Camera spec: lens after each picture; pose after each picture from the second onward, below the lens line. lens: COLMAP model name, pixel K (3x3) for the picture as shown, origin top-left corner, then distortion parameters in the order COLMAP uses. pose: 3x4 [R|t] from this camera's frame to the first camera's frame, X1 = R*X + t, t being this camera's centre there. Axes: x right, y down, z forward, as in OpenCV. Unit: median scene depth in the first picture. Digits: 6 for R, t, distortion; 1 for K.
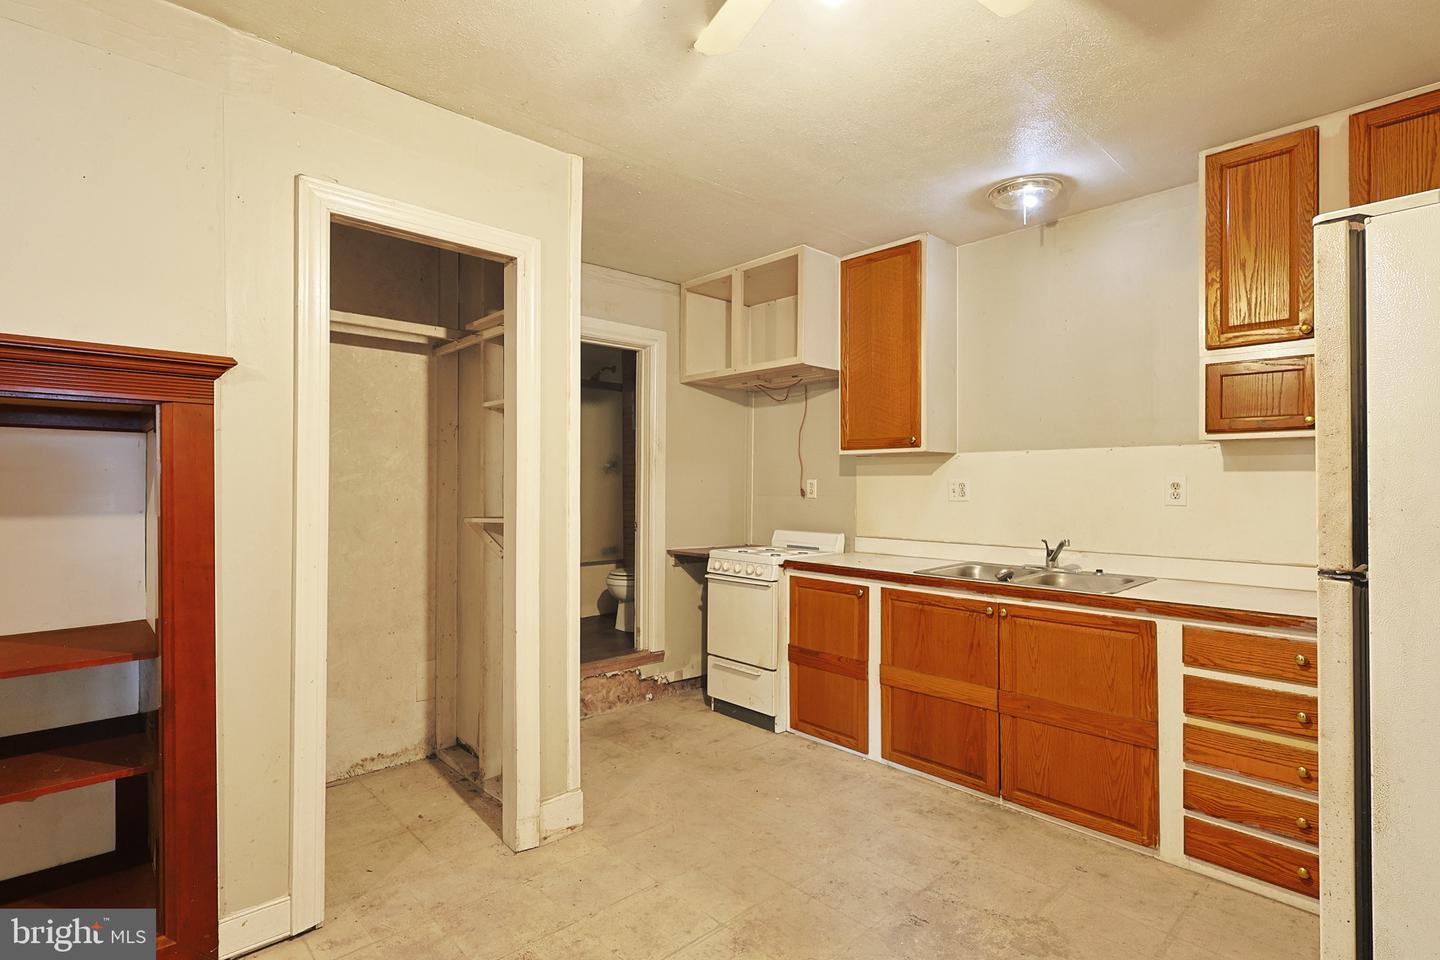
lens RADIAL K [[699.2, 0, 721.2], [0, 699.2, 483.6], [0, 0, 1]] dist [-0.001356, 0.001355]
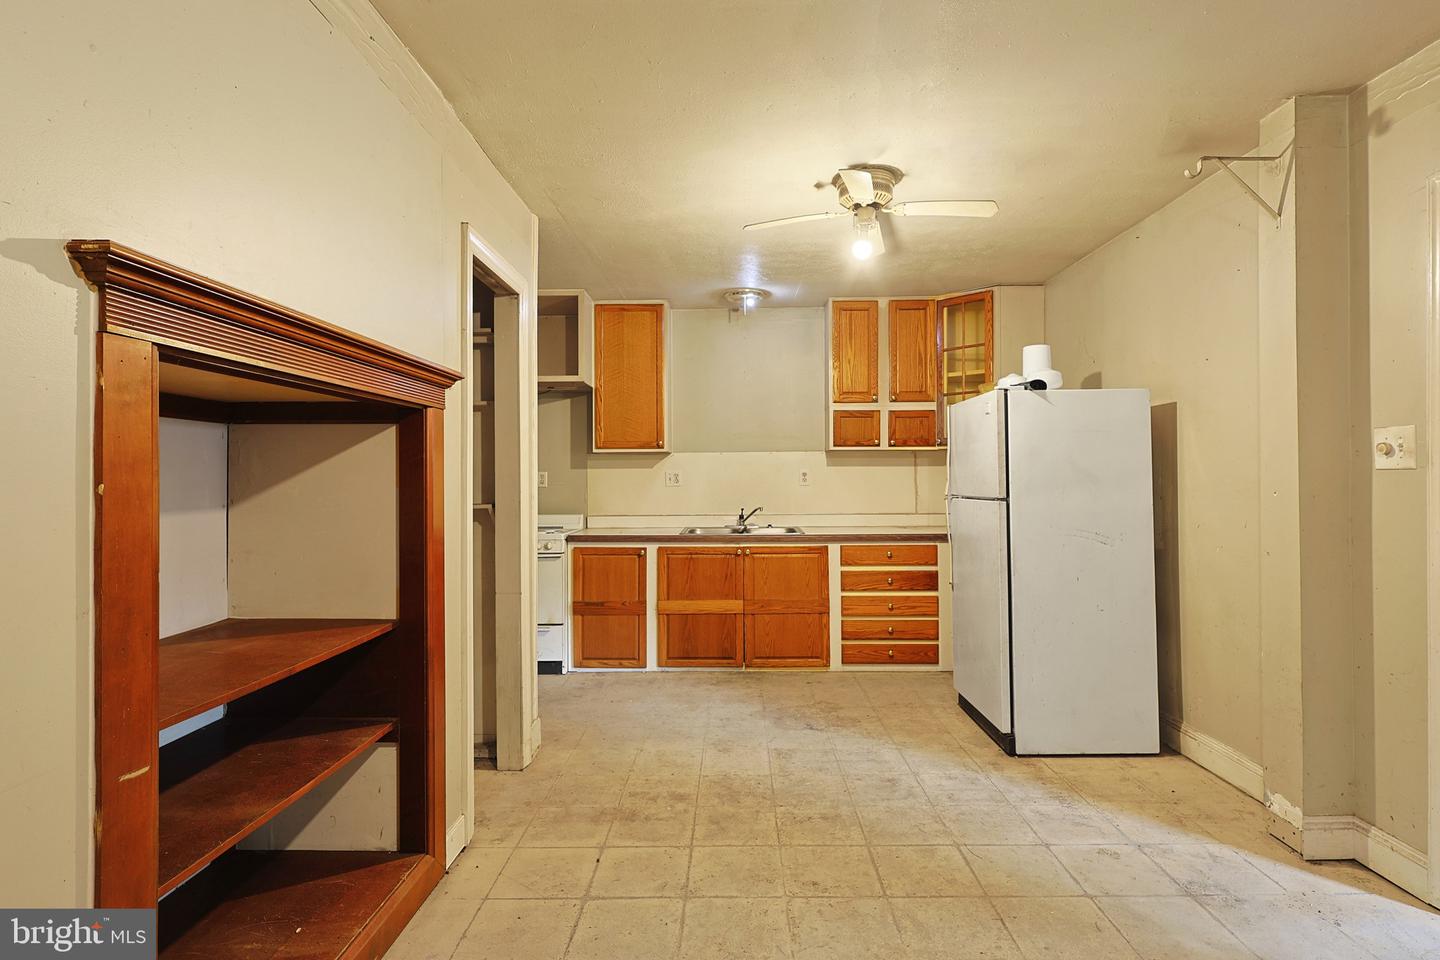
lens RADIAL K [[699.2, 0, 731.3], [0, 699.2, 471.2], [0, 0, 1]] dist [-0.001356, 0.001355]
pose [[0.703342, -0.002046, 0.710848, -0.756554], [0.007505, 0.999961, -0.004548, 0.001805], [-0.710812, 0.008534, 0.703331, -0.123034]]
